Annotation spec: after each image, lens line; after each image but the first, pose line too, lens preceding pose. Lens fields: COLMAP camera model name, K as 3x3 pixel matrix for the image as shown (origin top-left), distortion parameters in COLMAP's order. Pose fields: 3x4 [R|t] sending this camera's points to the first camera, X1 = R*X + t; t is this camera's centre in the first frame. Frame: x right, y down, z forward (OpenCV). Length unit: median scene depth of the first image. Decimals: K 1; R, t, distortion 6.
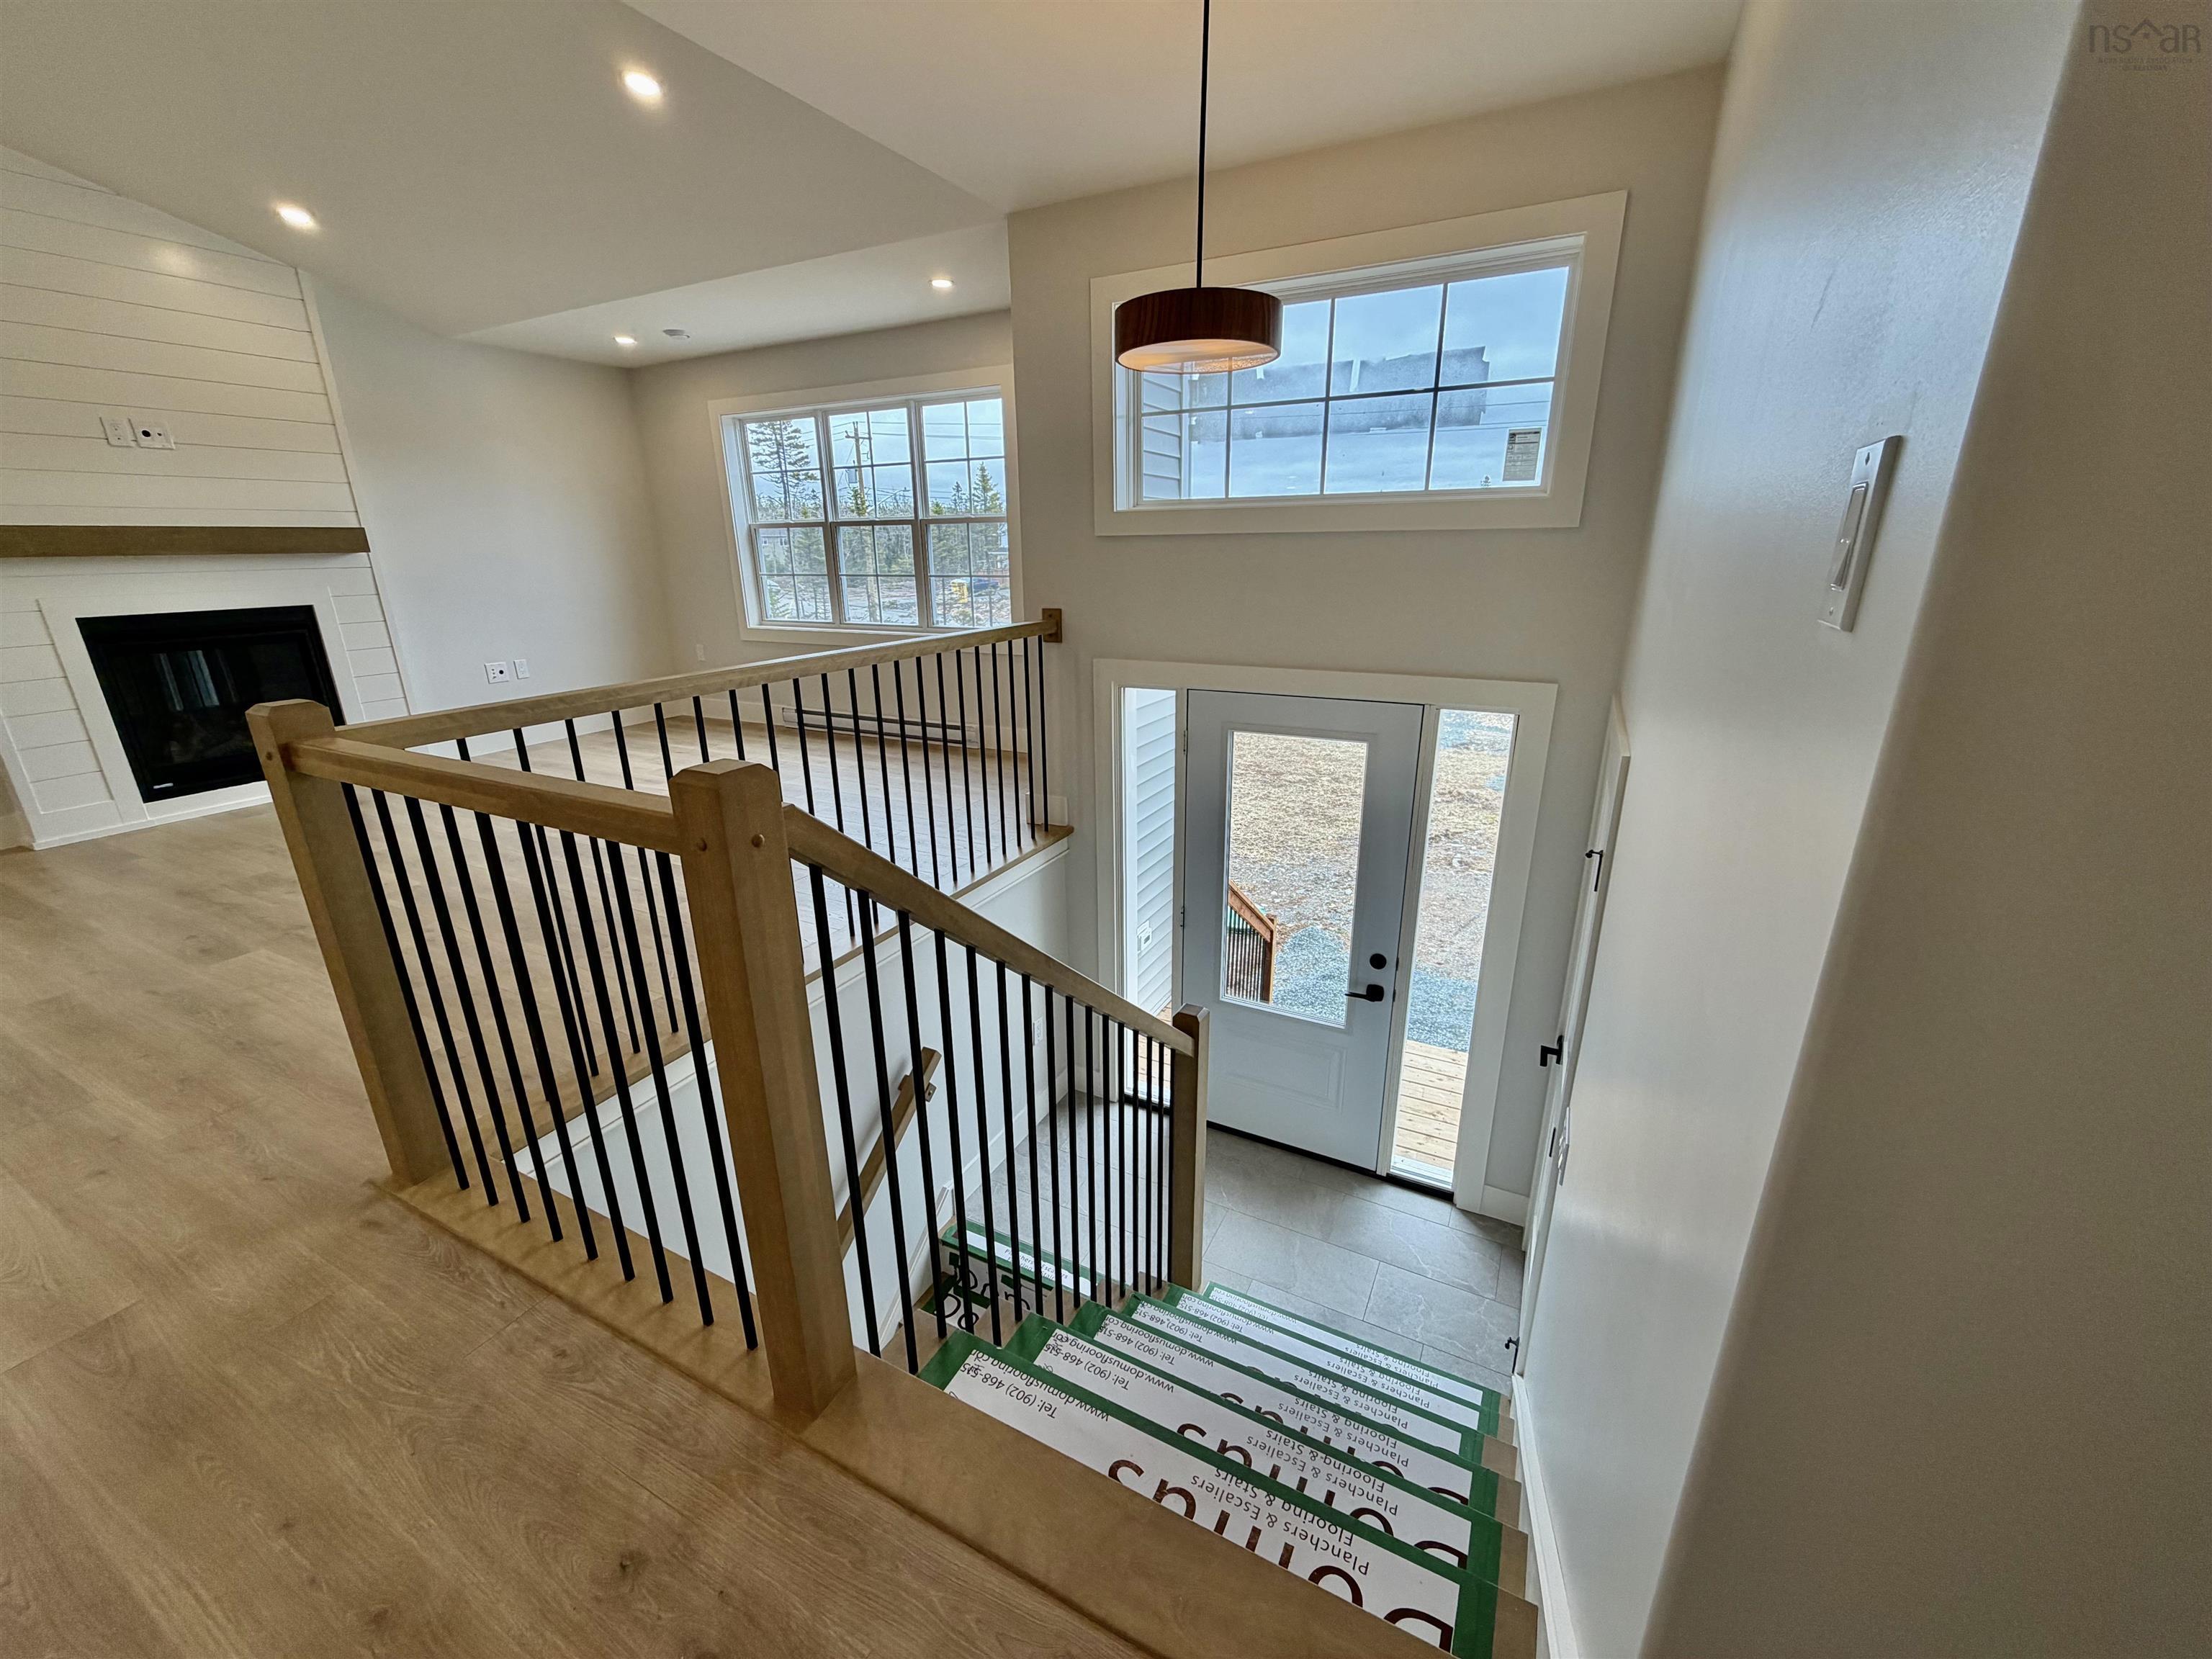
lens RADIAL K [[881.7, 0, 1102.0], [0, 881.7, 833.6], [0, 0, 1]] dist [-0.000908, 0.000108]
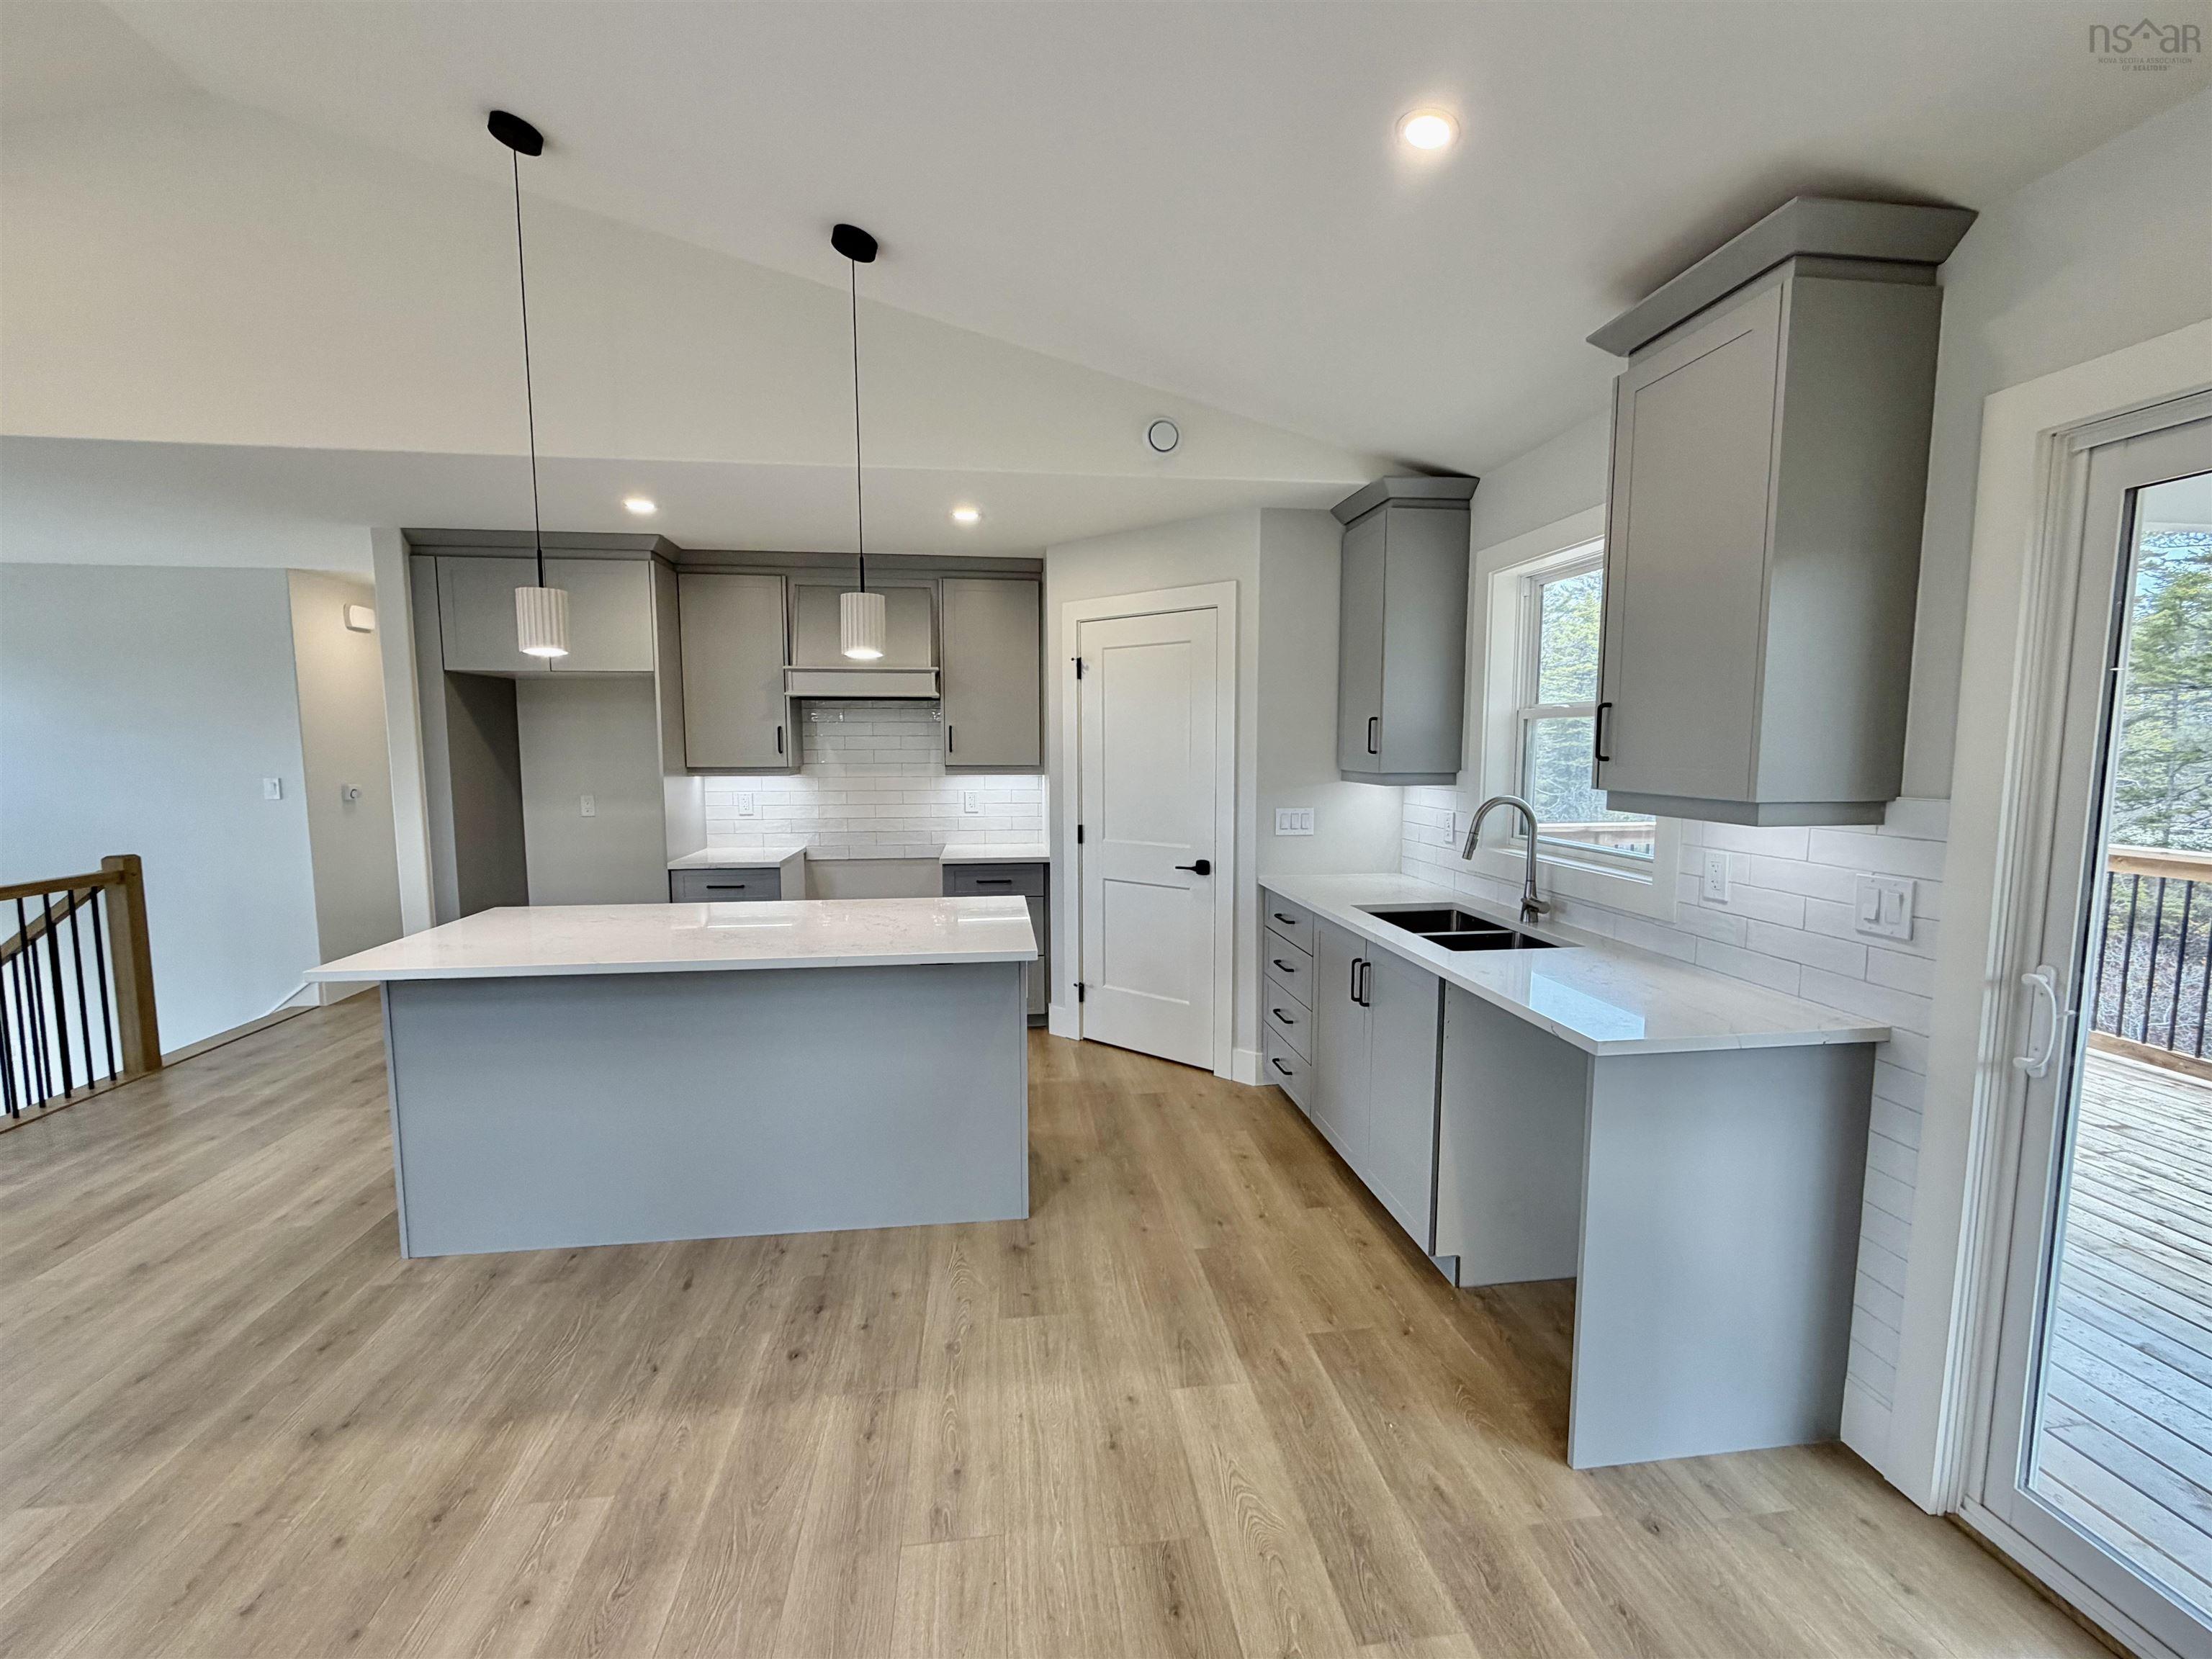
lens RADIAL K [[920.2, 0, 1108.7], [0, 920.2, 833.5], [0, 0, 1]] dist [-0.000992, -0.000155]
pose [[-0.573762, -0.067217, 0.816259, -1.317005], [0.264860, 0.927847, 0.262581, -0.017001], [-0.775014, 0.366853, -0.514560, -0.057848]]
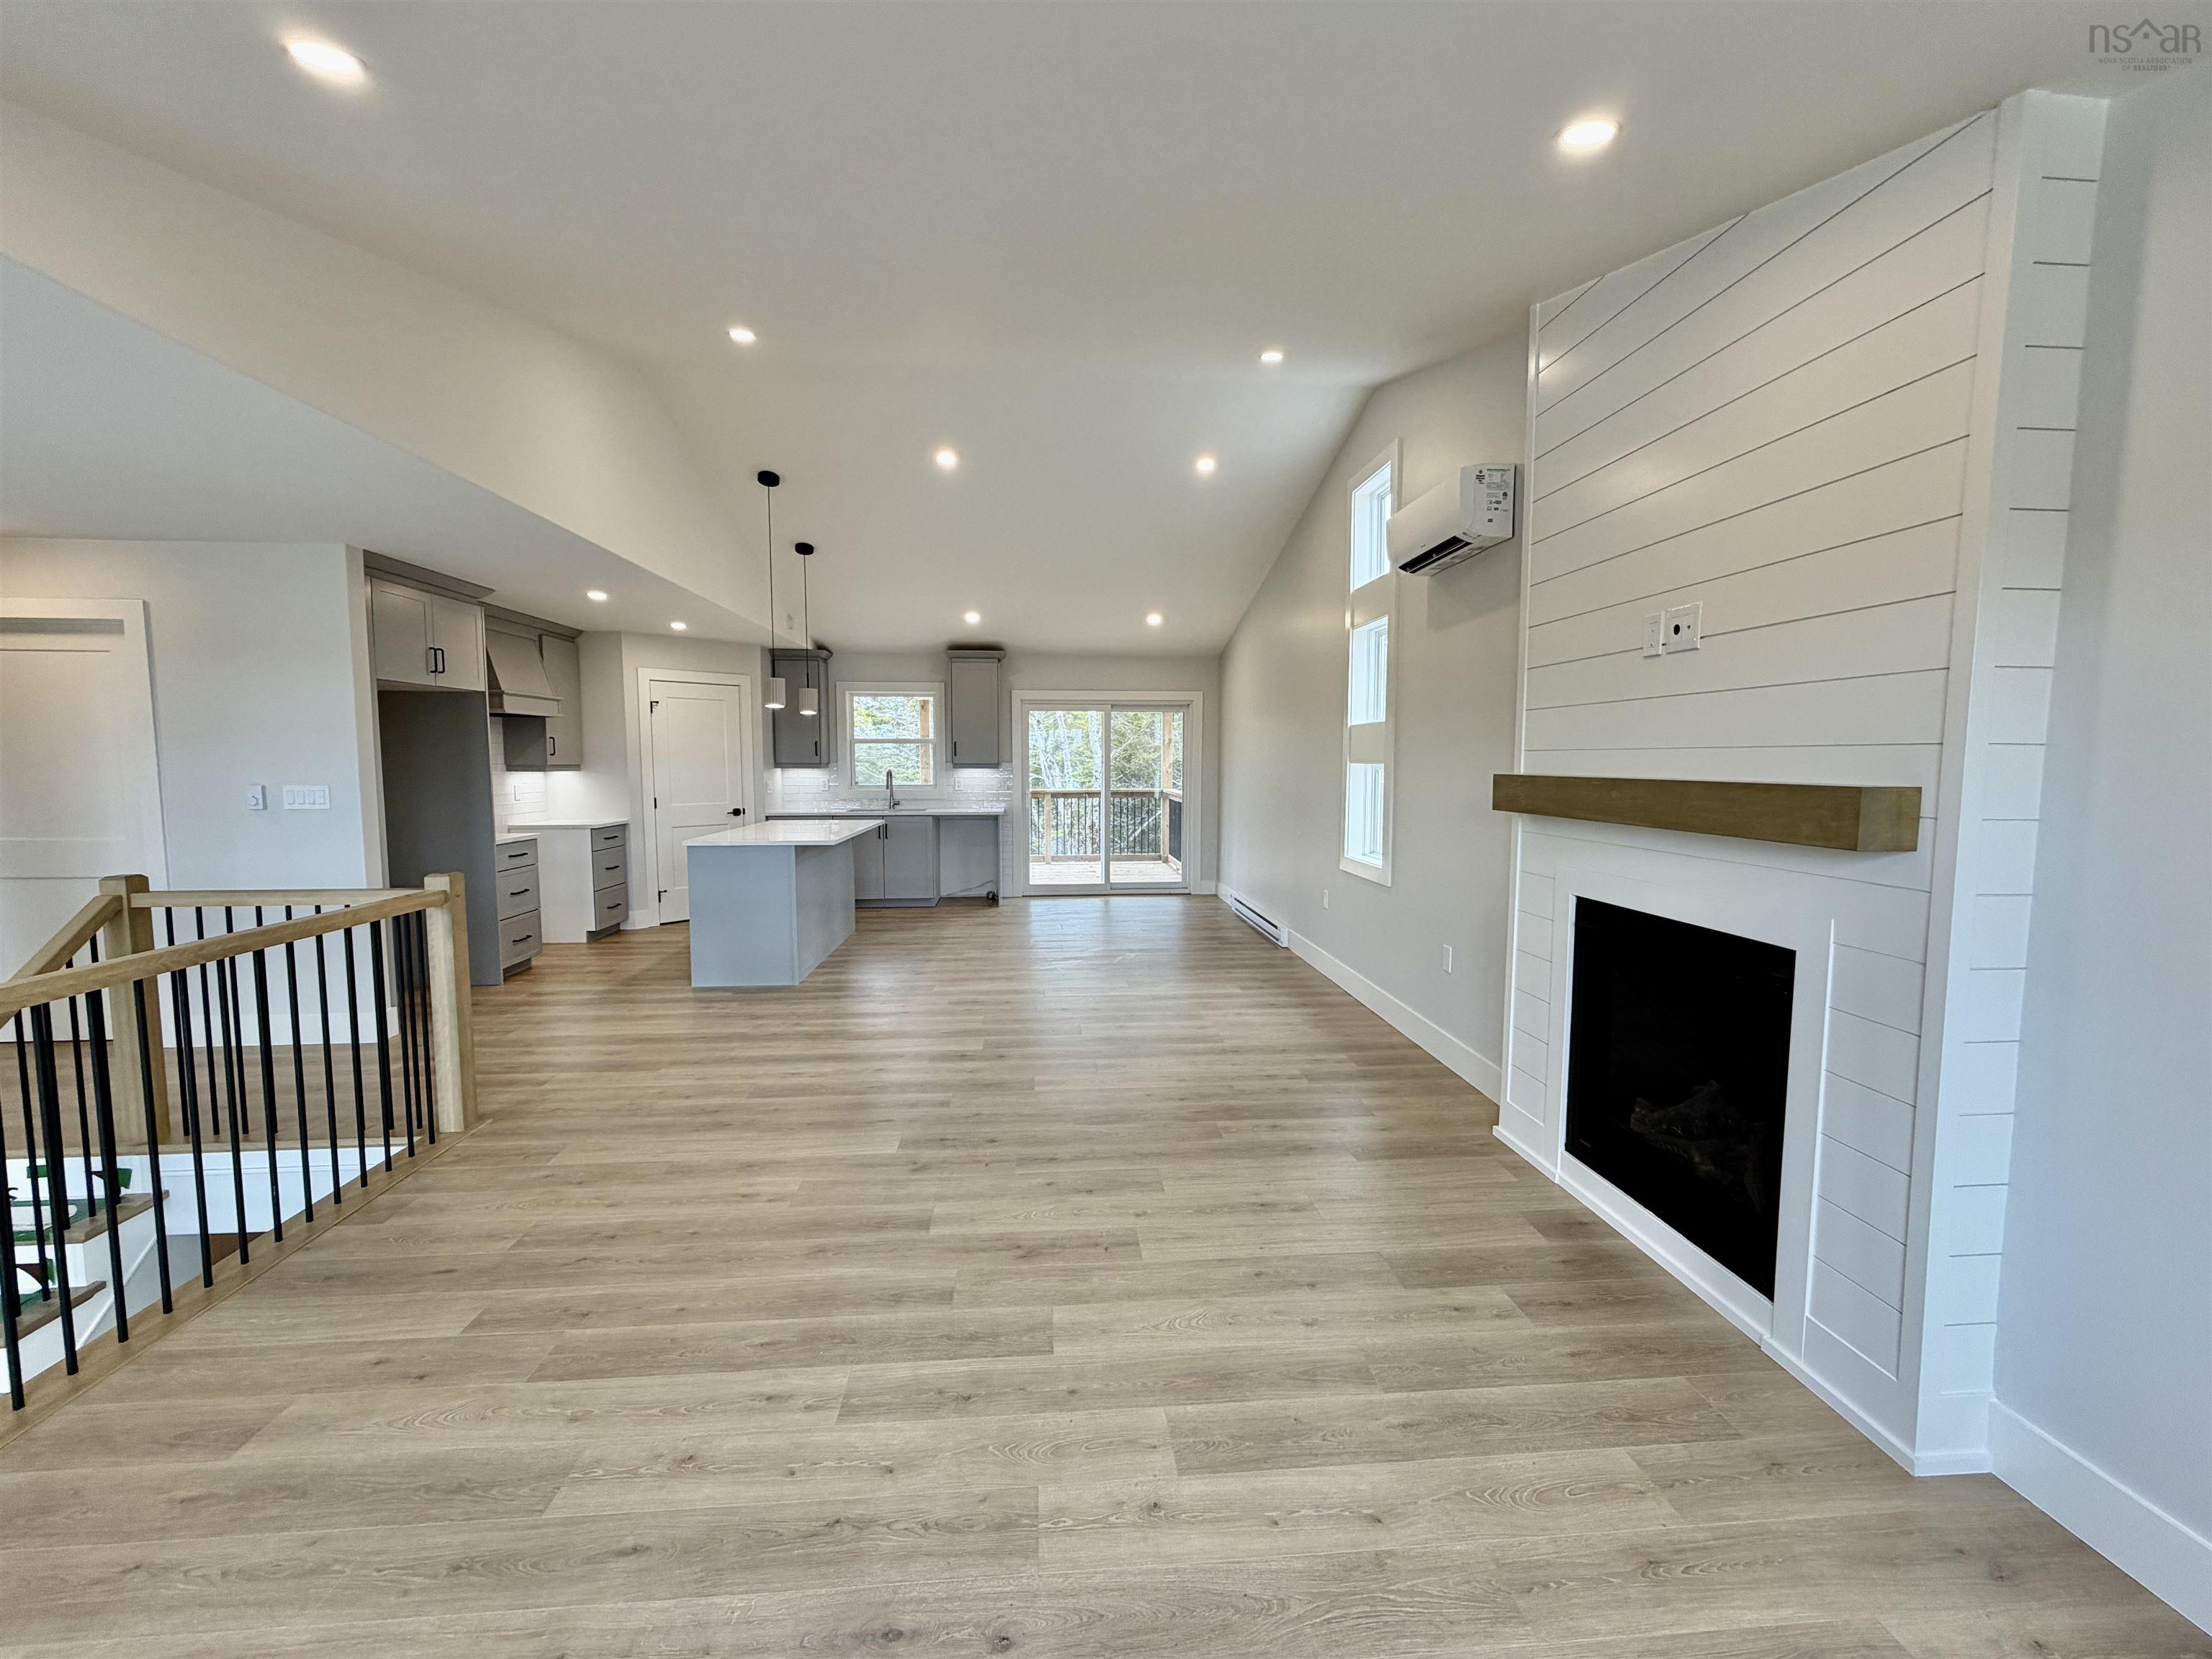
lens RADIAL K [[898.0, 0, 1106.3], [0, 898.0, 833.7], [0, 0, 1]] dist [-0.000436, 0.000470]
pose [[-0.845016, 0.056219, -0.531778, -0.364403], [-0.158935, 0.923113, 0.350145, -0.403369], [0.510577, 0.380396, -0.771110, 1.115664]]
